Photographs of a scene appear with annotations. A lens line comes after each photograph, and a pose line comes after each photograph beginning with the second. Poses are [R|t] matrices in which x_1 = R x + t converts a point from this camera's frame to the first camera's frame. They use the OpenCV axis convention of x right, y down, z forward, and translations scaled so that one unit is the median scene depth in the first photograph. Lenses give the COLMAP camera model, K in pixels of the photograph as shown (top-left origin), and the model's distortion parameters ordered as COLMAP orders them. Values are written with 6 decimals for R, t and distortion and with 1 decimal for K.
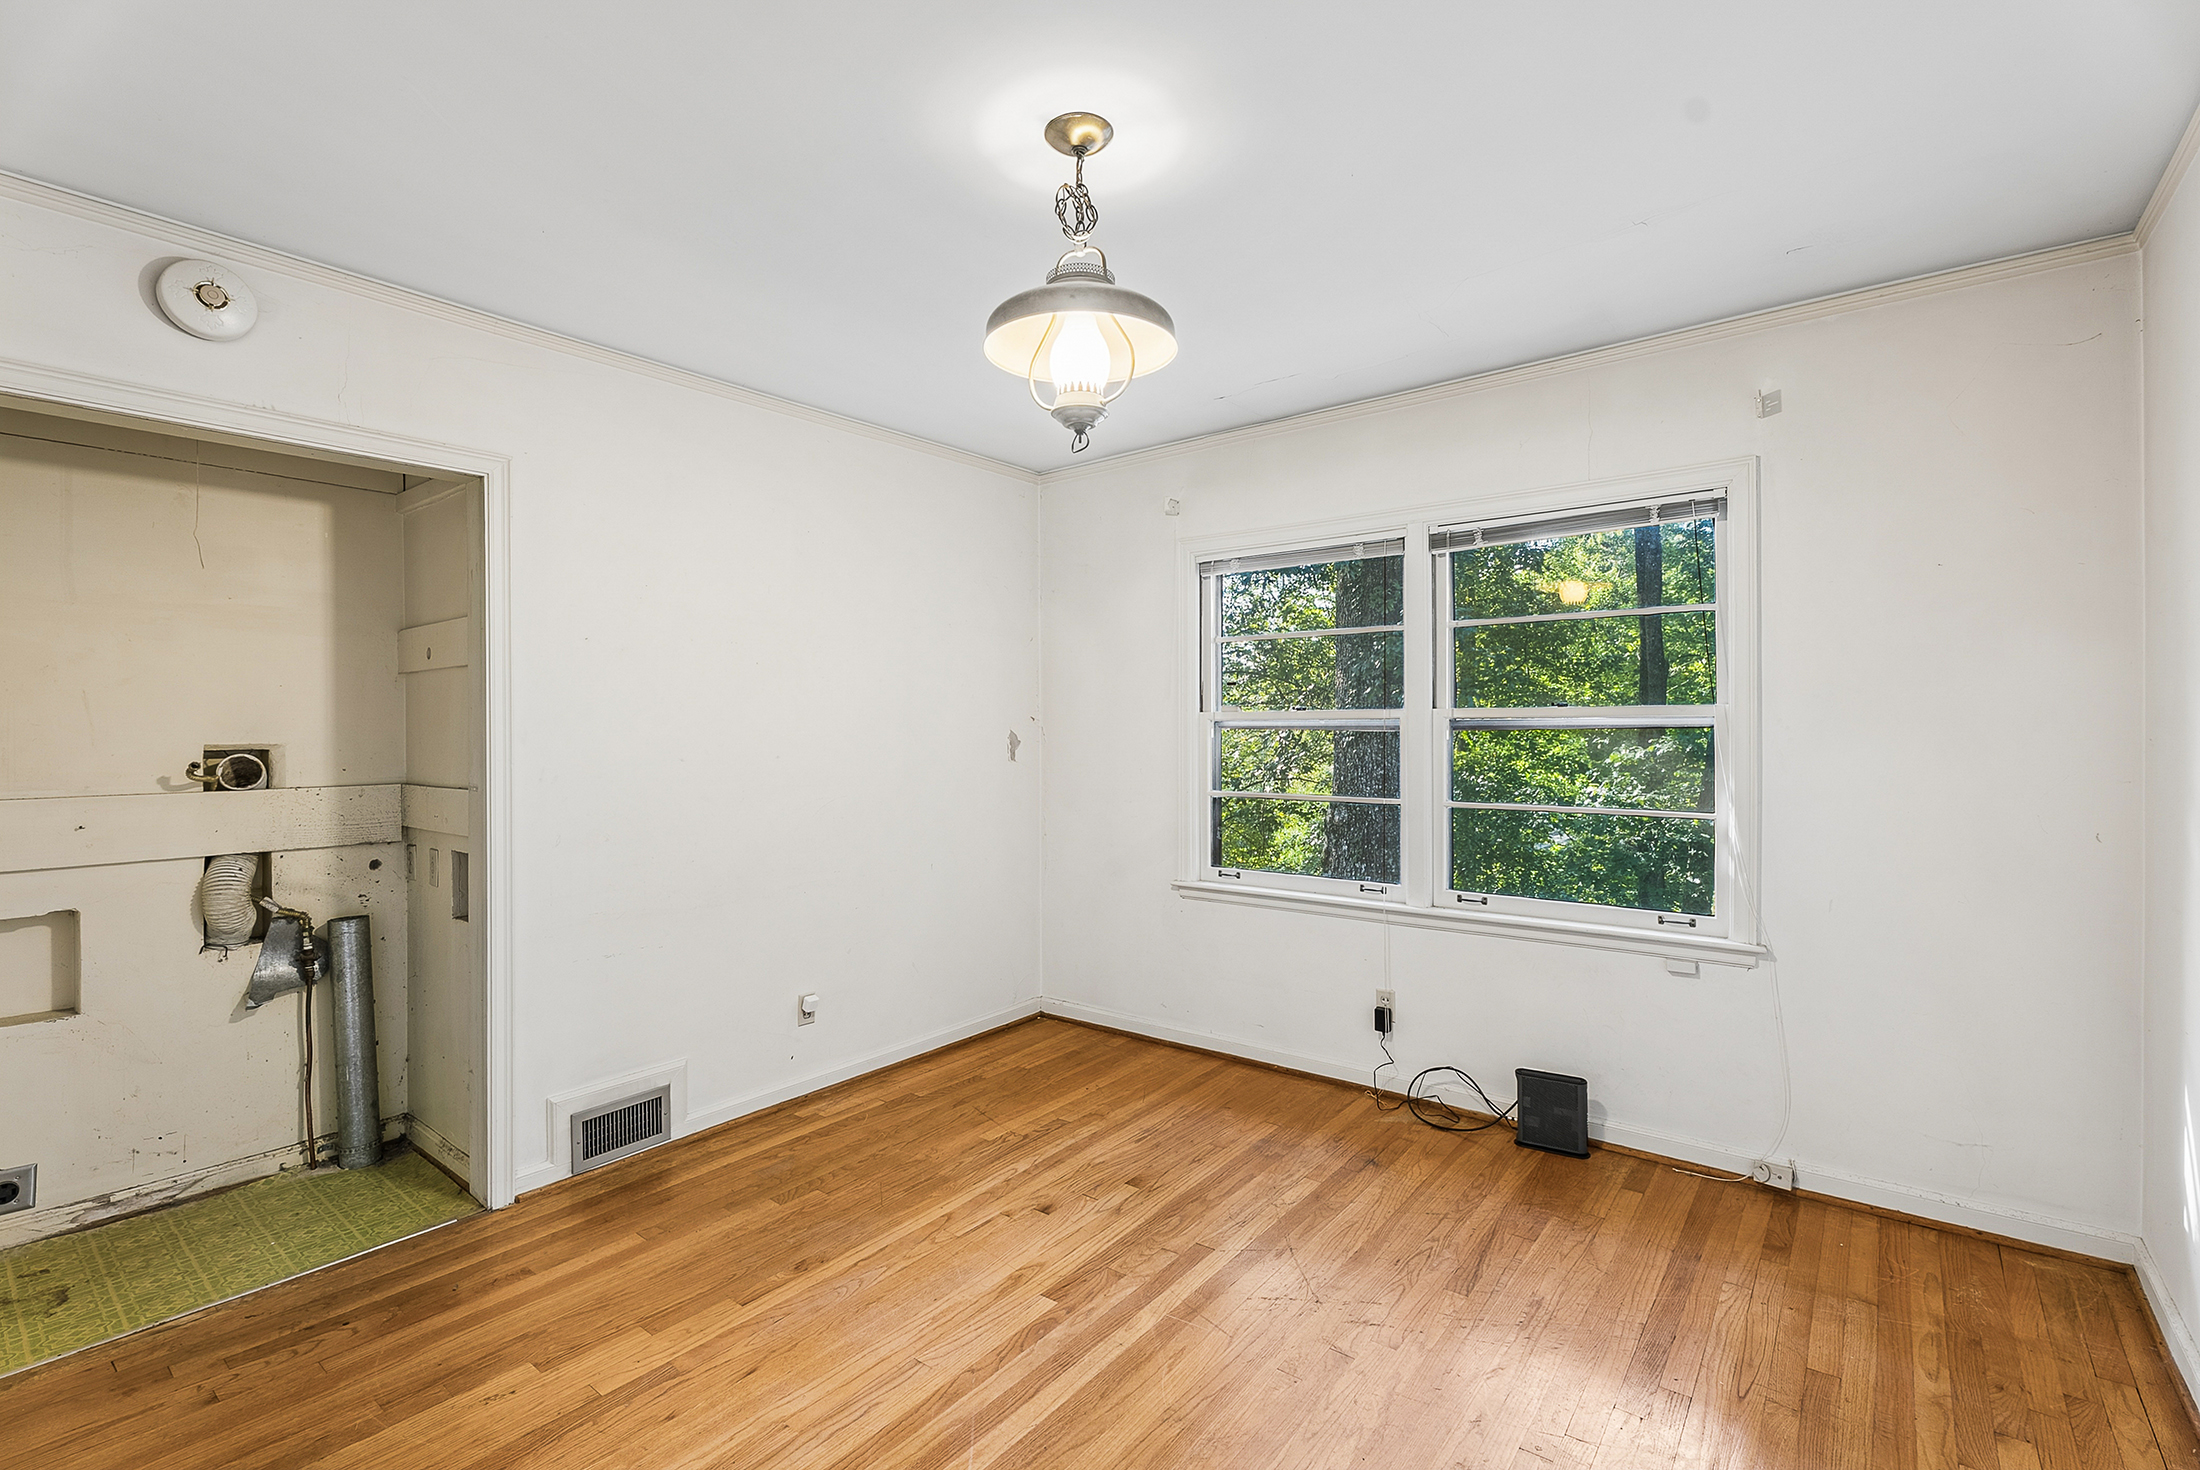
lens RADIAL K [[980.2, 0, 1095.8], [0, 980.2, 734.8], [0, 0, 1]] dist [-0.000691, -0.001257]
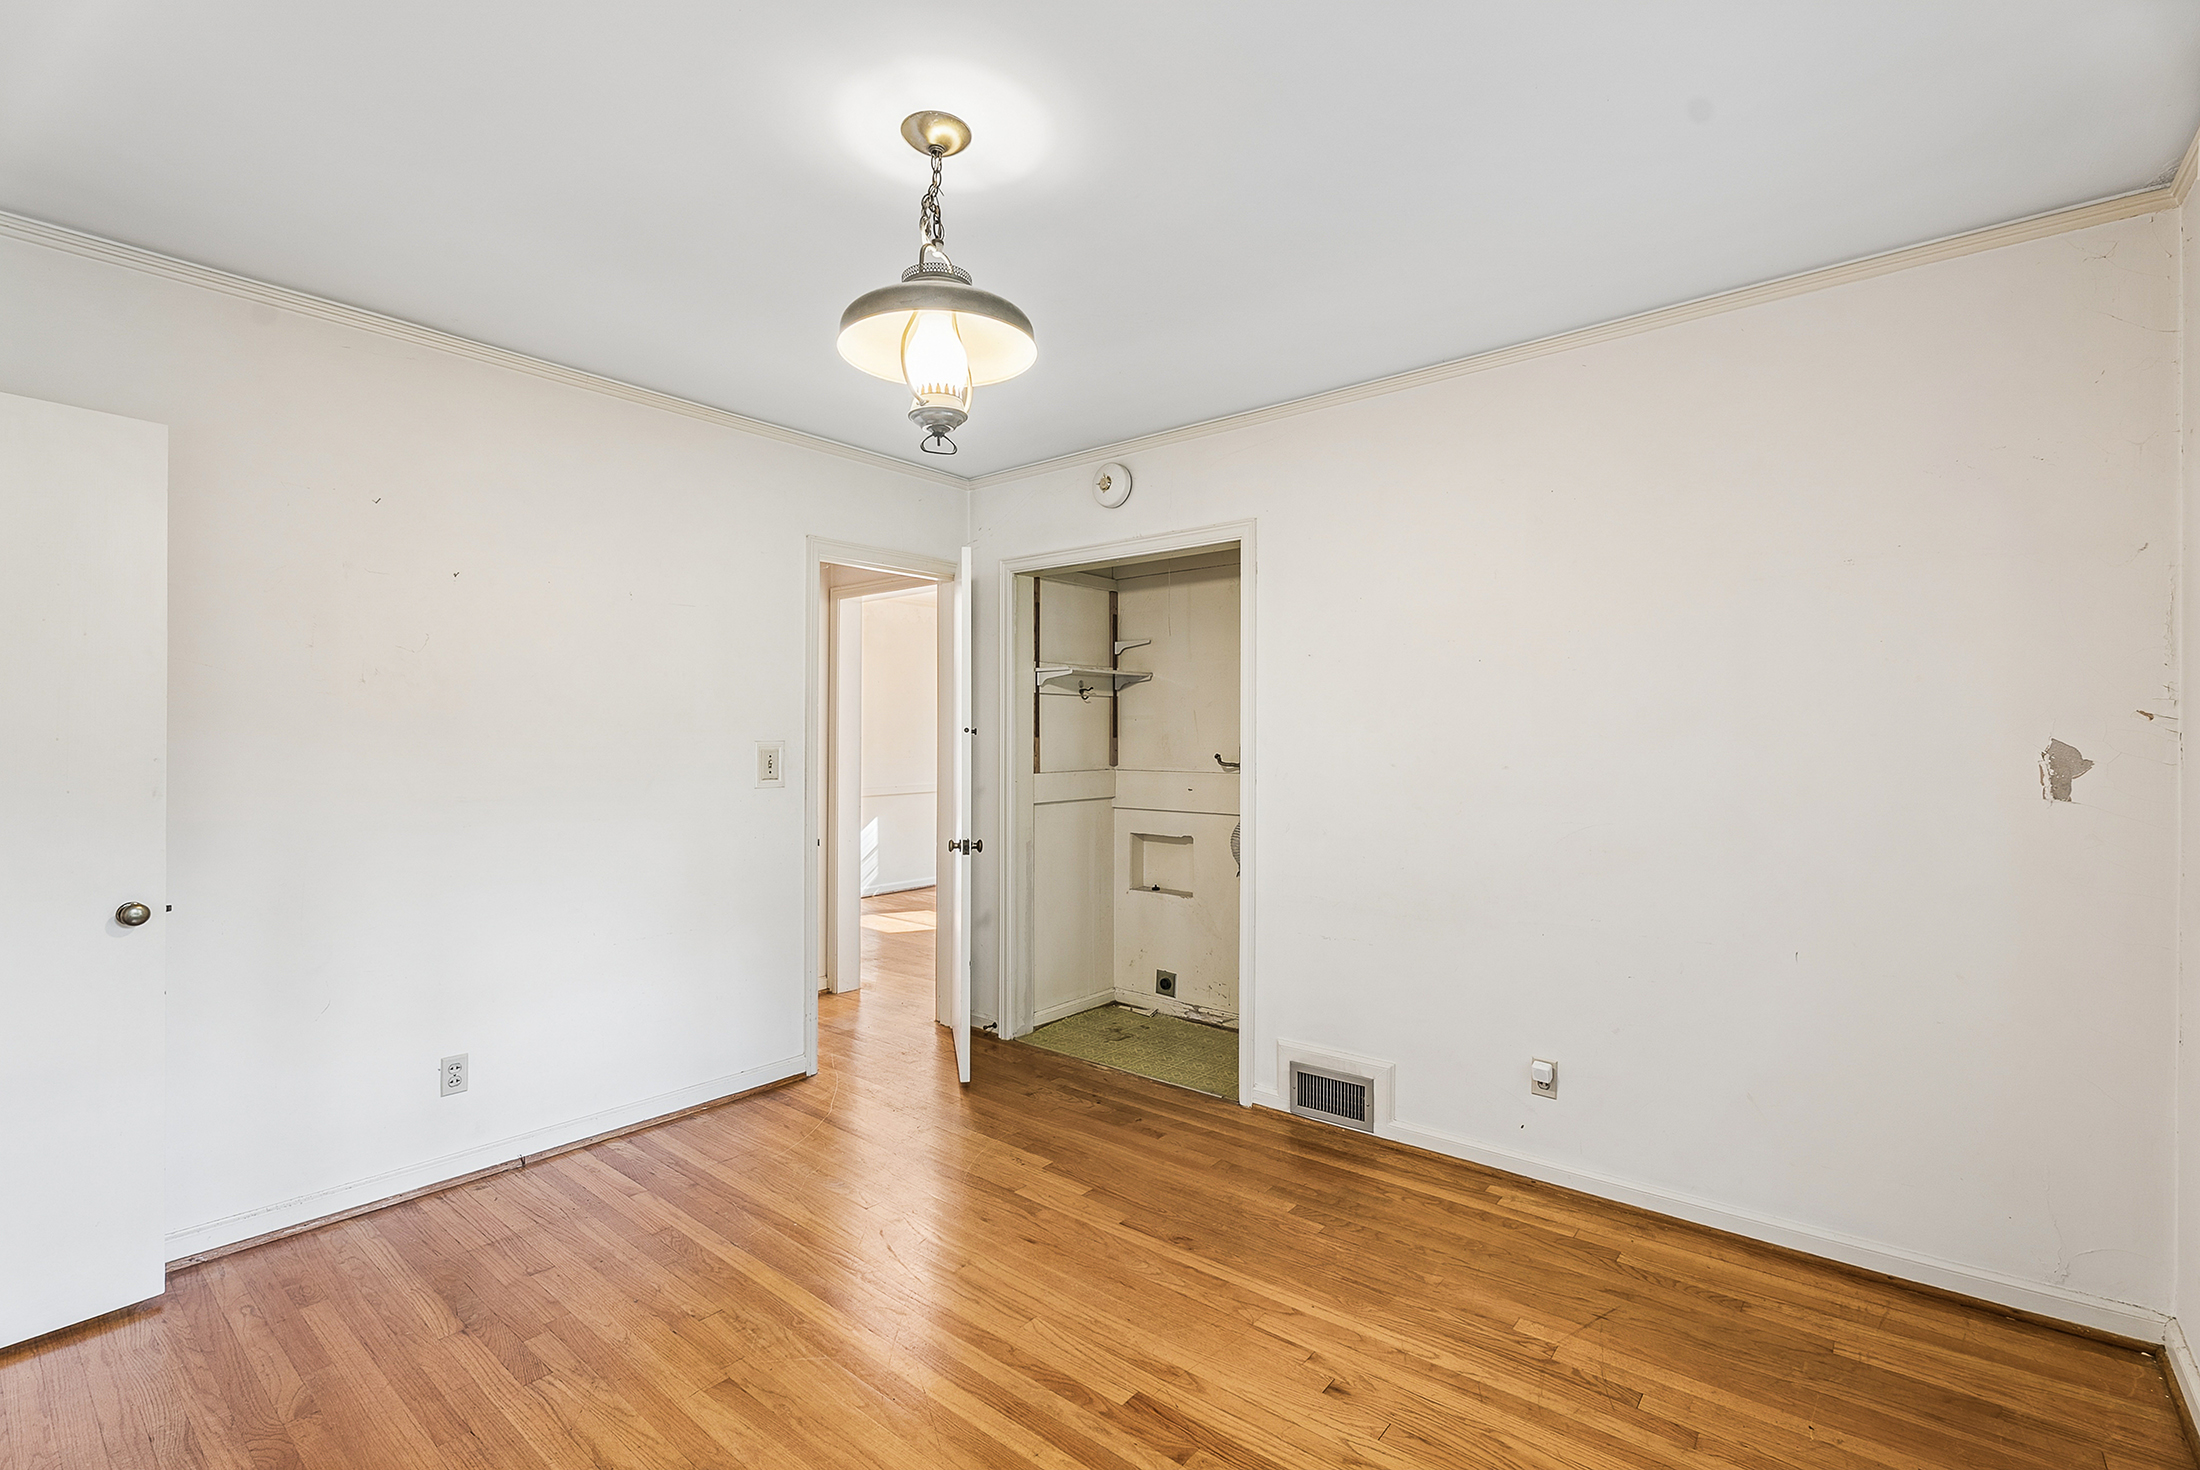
lens RADIAL K [[980.2, 0, 1095.8], [0, 980.2, 734.8], [0, 0, 1]] dist [-0.000691, -0.001257]
pose [[-0.020210, 0.003282, -0.999790, 0.648474], [-0.010154, 0.999942, 0.003488, -0.005835], [0.999744, 0.010222, -0.020175, 0.788157]]
